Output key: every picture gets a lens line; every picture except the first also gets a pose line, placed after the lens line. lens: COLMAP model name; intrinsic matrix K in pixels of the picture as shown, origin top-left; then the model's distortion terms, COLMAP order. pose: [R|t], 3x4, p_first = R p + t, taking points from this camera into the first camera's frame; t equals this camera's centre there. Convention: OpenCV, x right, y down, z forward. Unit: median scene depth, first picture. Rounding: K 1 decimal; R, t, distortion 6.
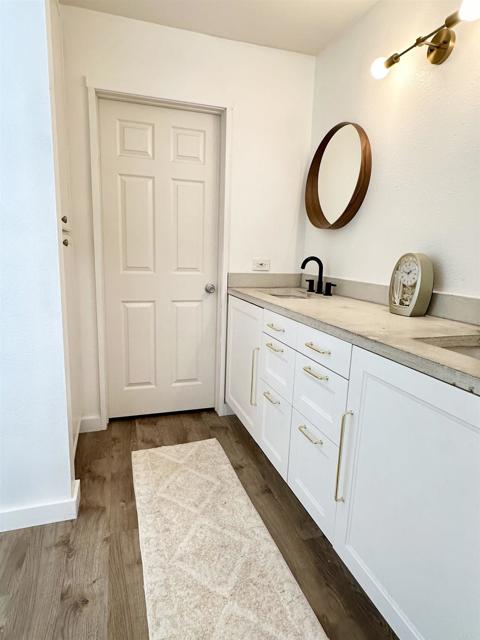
lens RADIAL K [[370.3, 0, 242.1], [0, 370.3, 317.0], [0, 0, 1]] dist [0.001432, 0.000868]
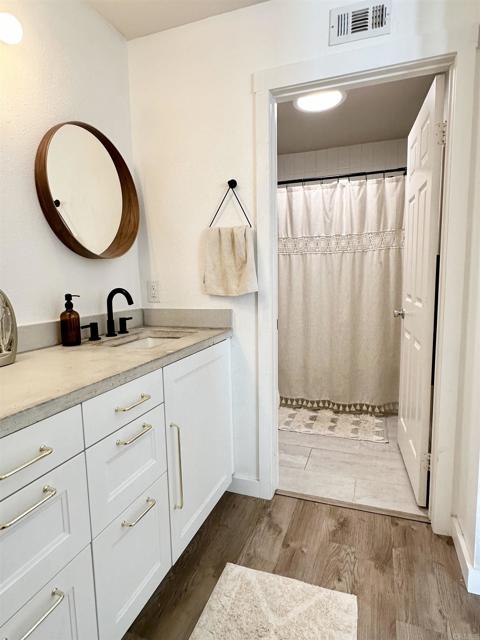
lens RADIAL K [[370.3, 0, 242.7], [0, 370.3, 324.3], [0, 0, 1]] dist [0.001432, 0.000868]
pose [[-0.791105, -0.105264, 0.602555, -0.447602], [0.076348, 0.960385, 0.268014, -0.275167], [-0.606897, 0.258031, -0.751729, 1.466470]]
